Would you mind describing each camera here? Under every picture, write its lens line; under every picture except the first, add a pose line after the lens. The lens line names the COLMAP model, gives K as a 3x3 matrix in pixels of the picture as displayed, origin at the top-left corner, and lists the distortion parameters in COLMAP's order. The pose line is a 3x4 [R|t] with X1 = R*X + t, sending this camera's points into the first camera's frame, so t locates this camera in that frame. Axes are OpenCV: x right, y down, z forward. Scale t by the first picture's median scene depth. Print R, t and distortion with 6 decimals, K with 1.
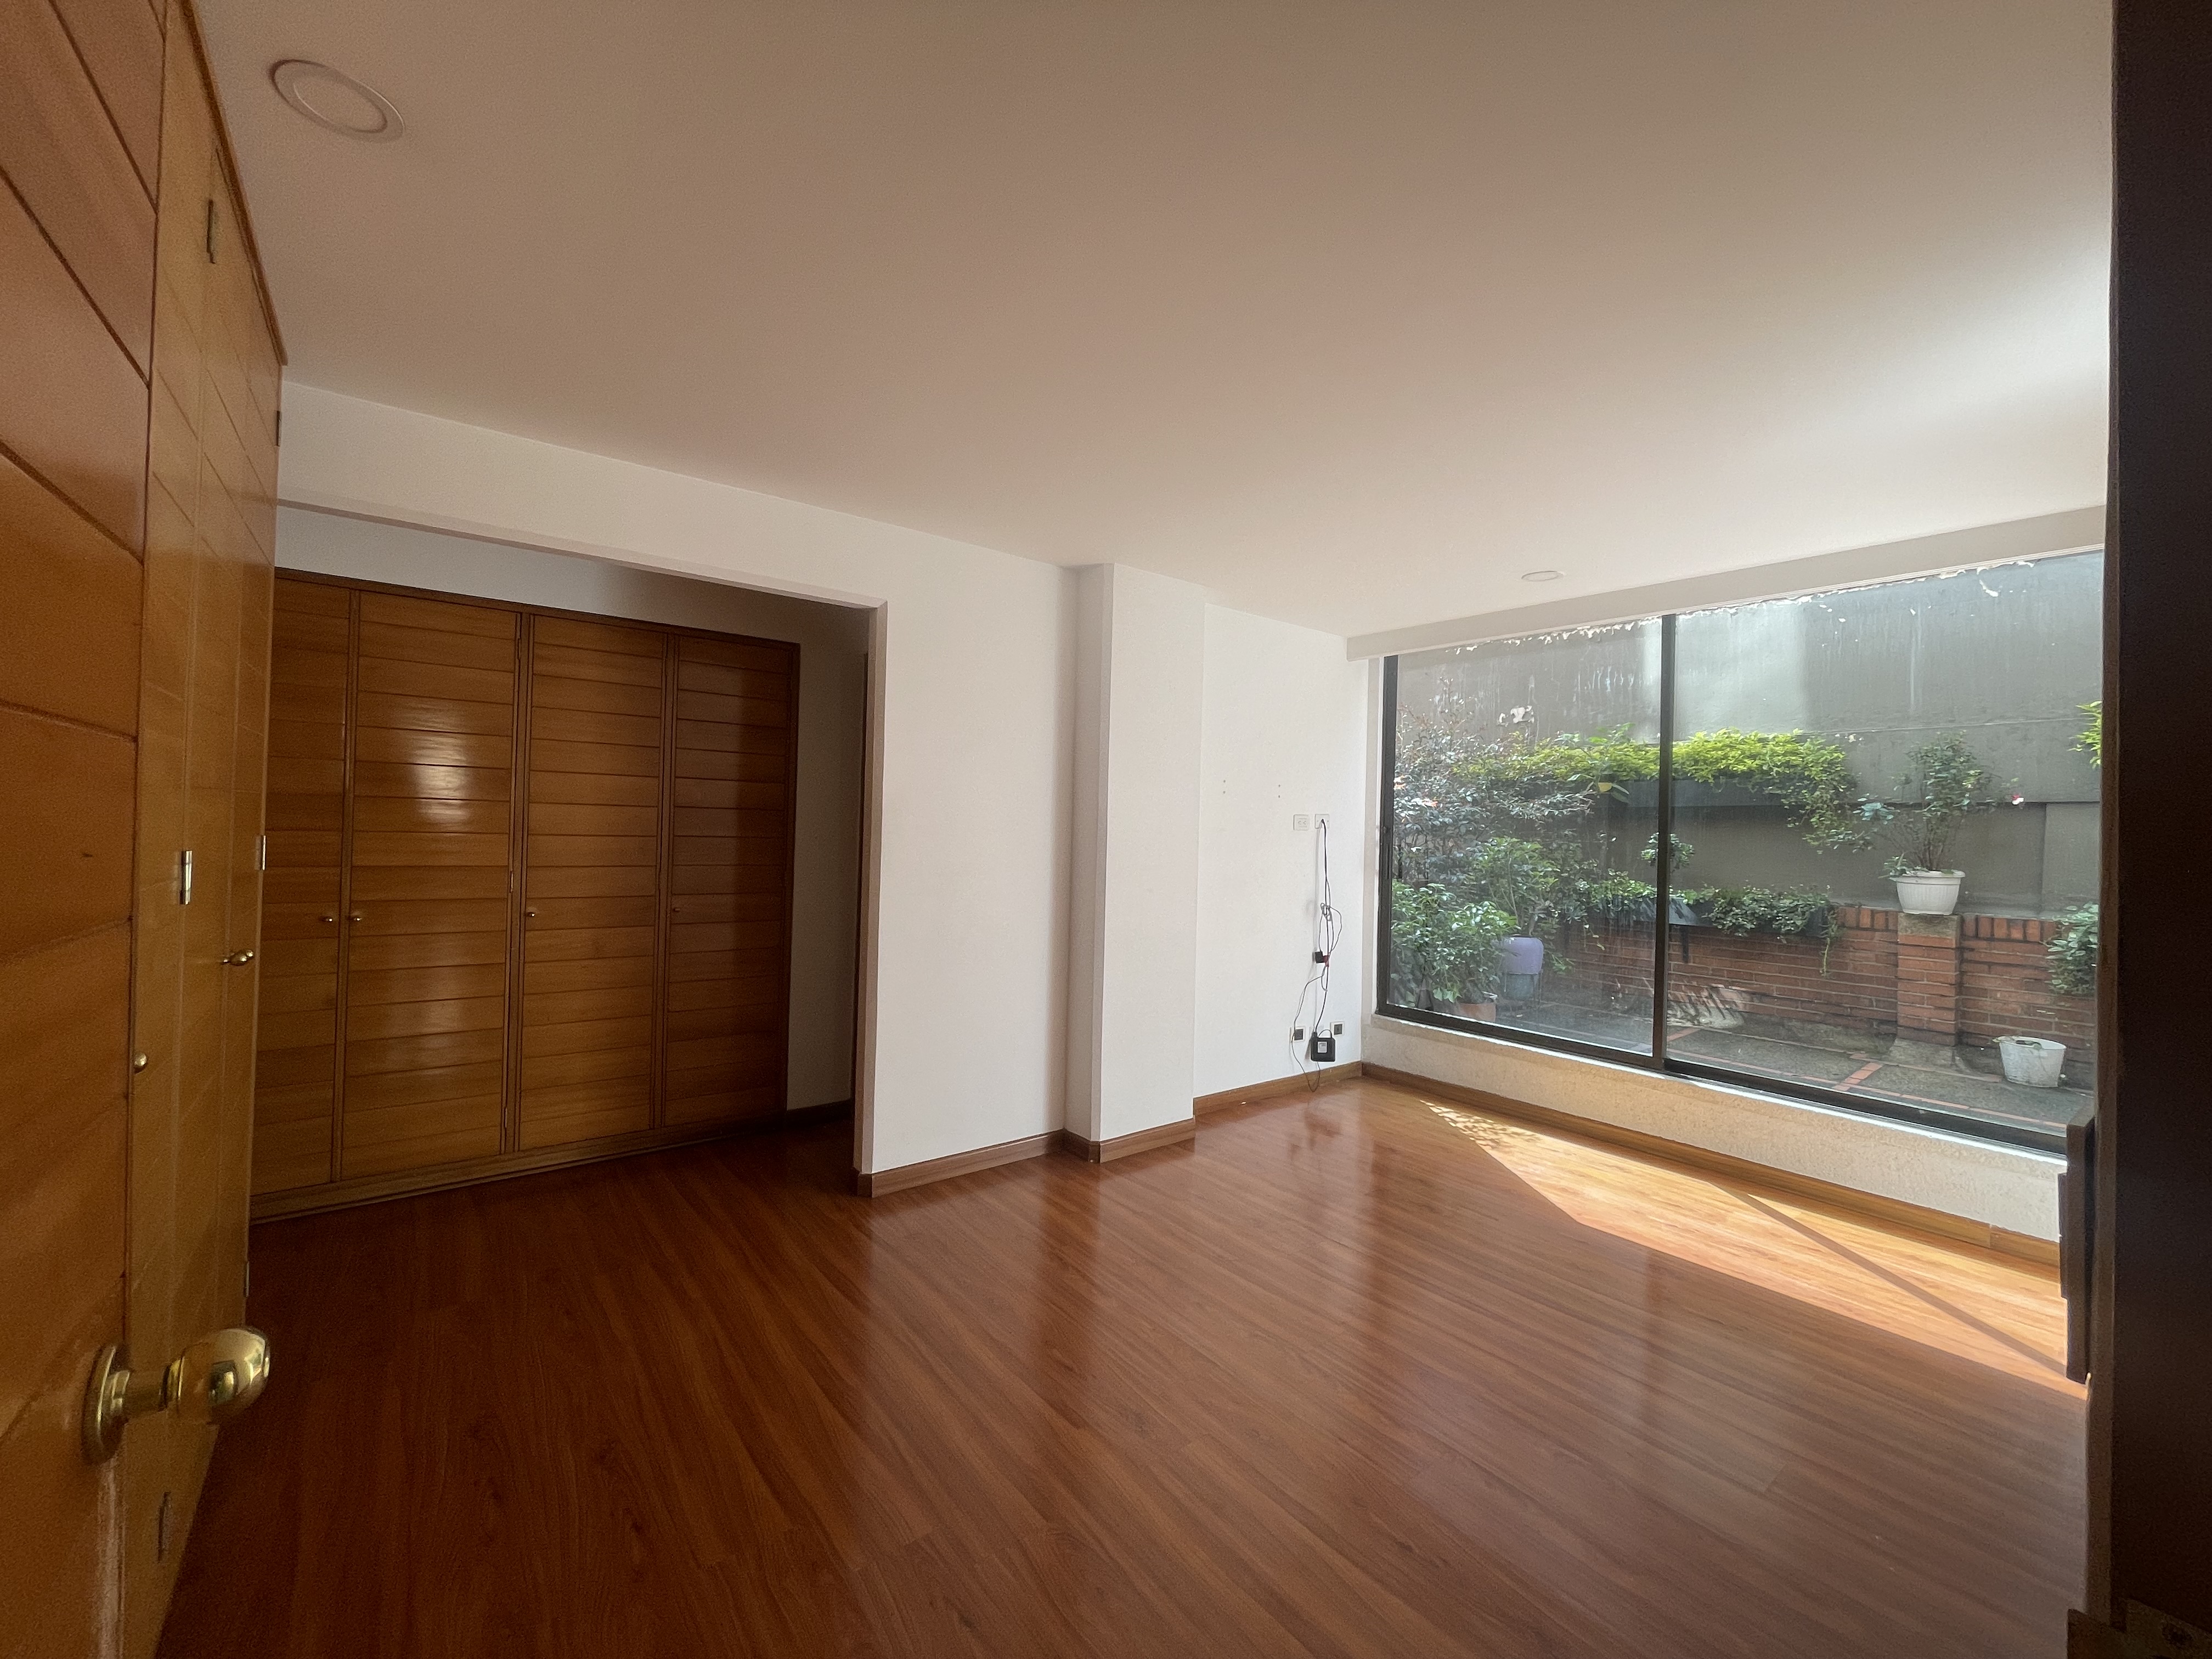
lens RADIAL K [[902.0, 0, 1101.9], [0, 902.0, 817.9], [0, 0, 1]] dist [0.000338, 0.000171]
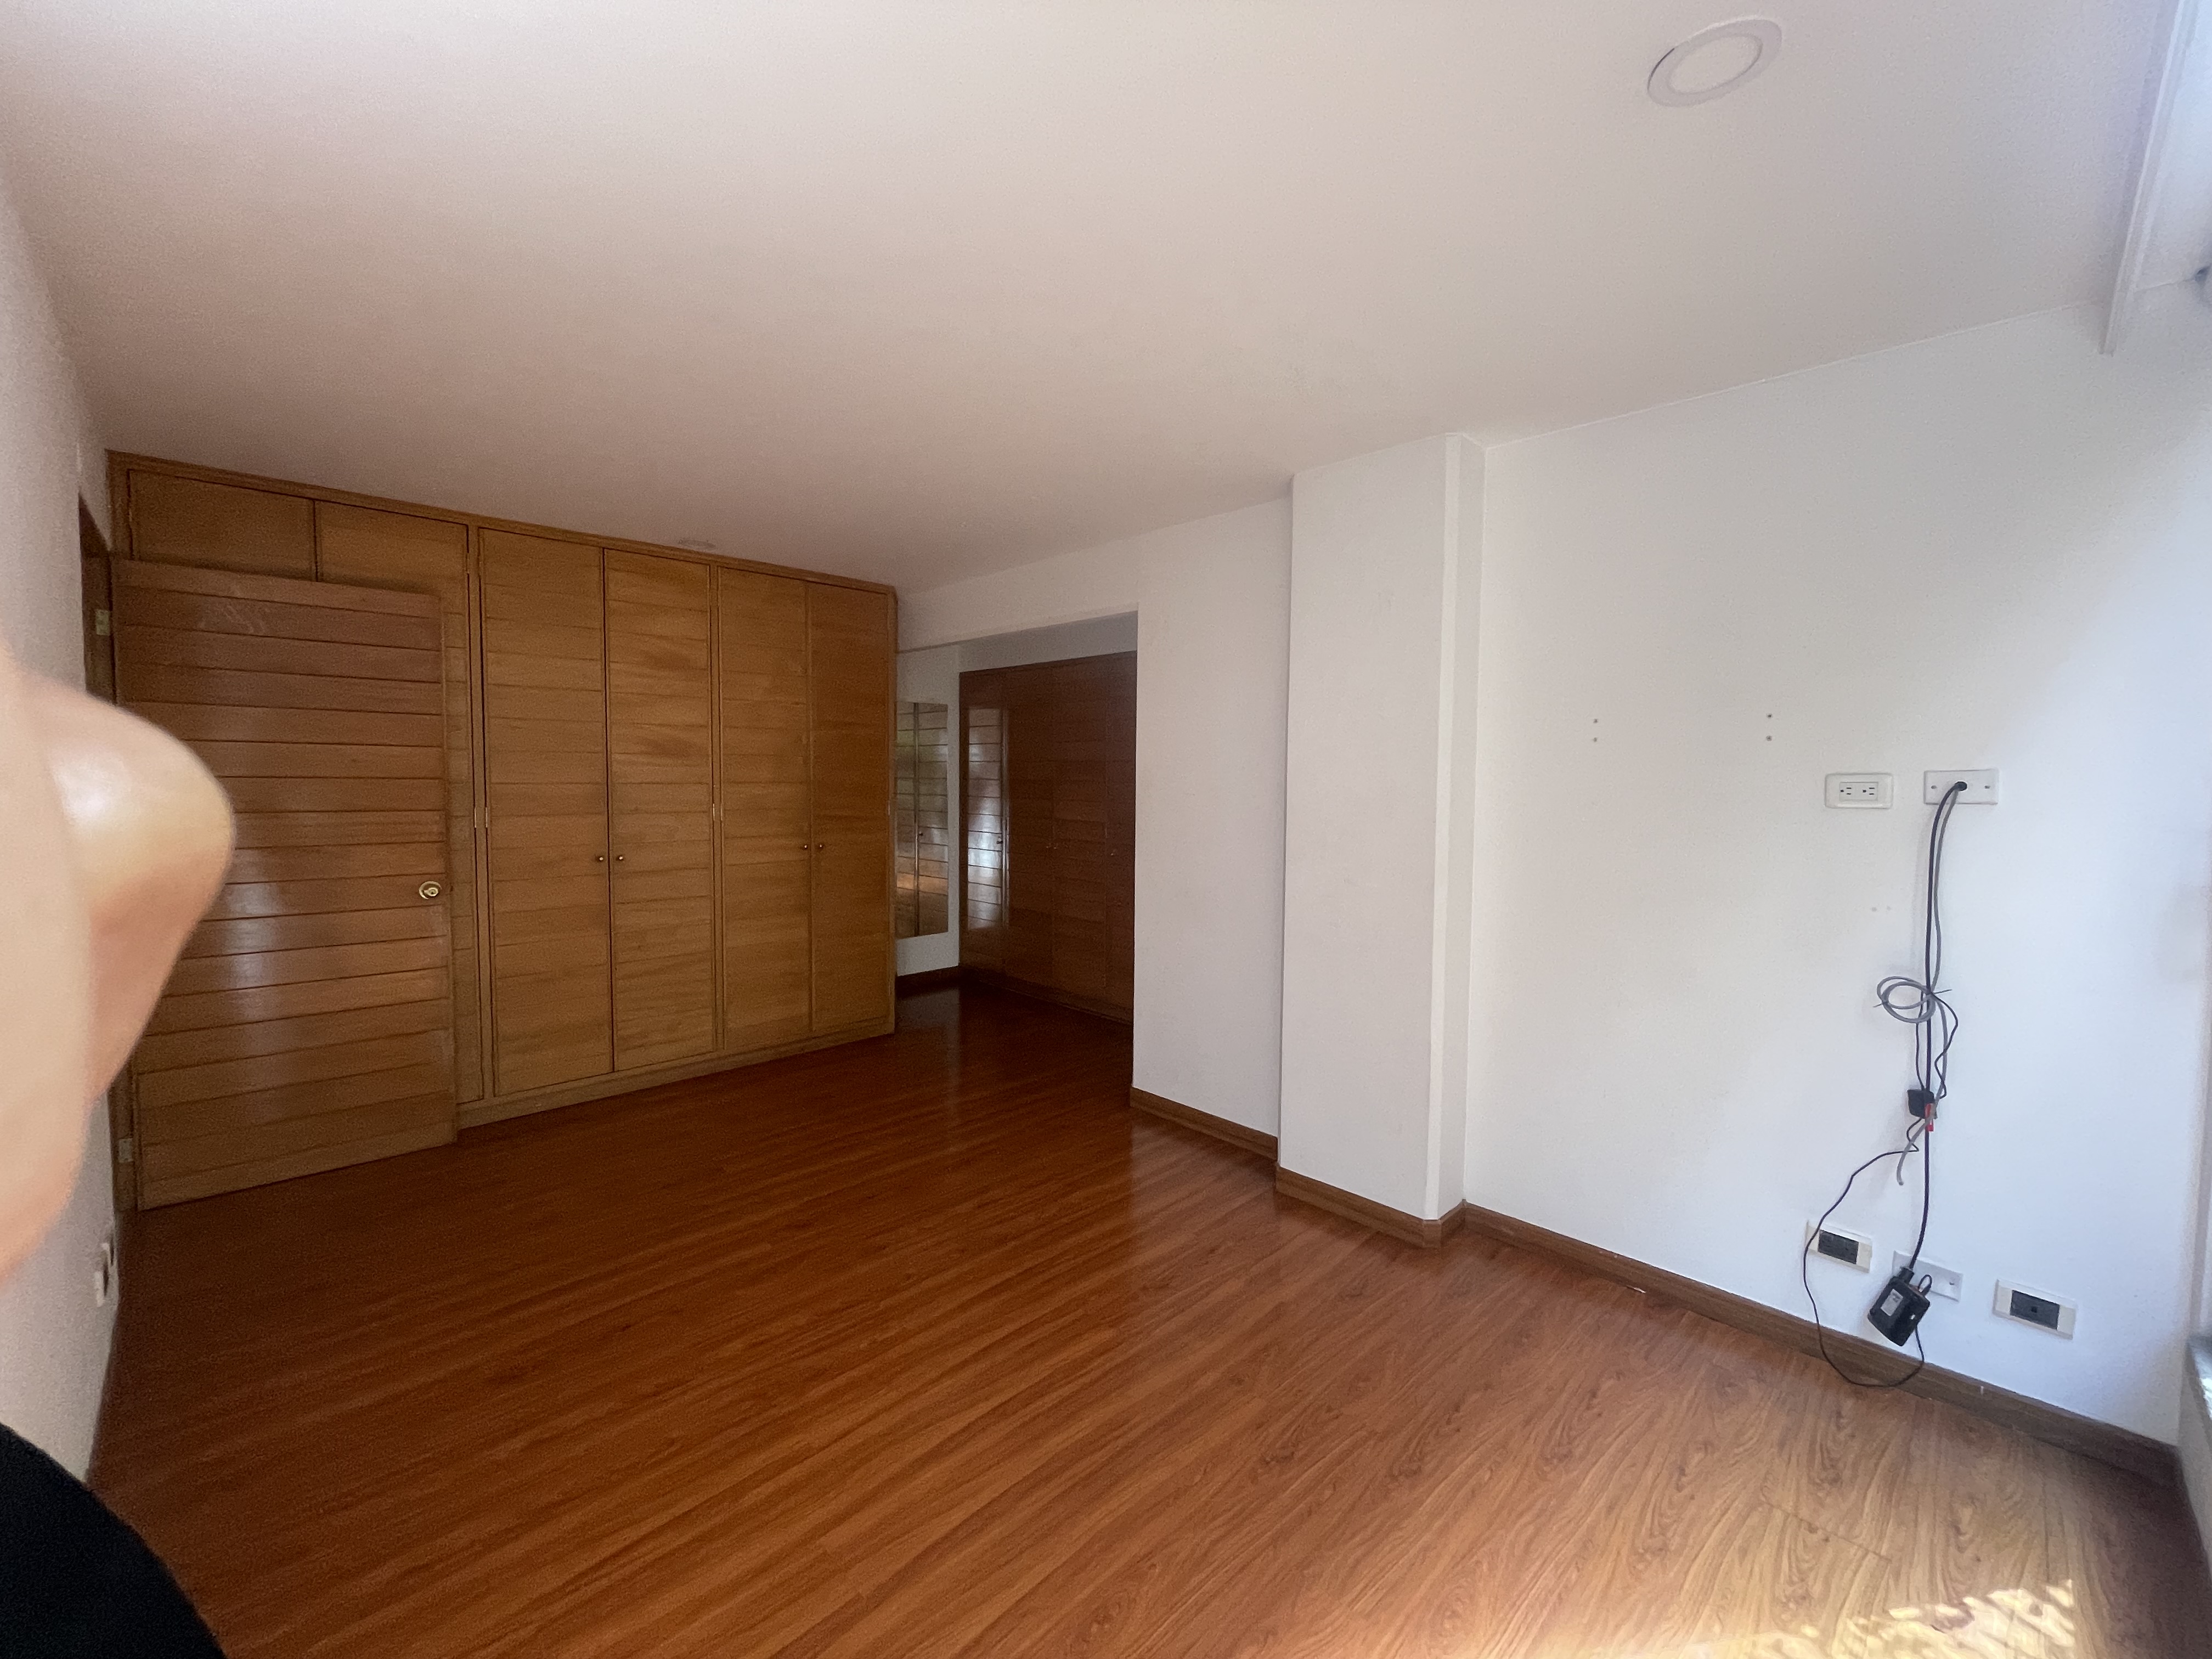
lens RADIAL K [[902.0, 0, 1101.9], [0, 902.0, 817.9], [0, 0, 1]] dist [0.000338, 0.000171]
pose [[0.111425, 0.004813, -0.993761, 0.659166], [-0.019203, 0.999812, 0.002689, 0.026814], [0.993587, 0.018784, 0.111497, 0.589728]]
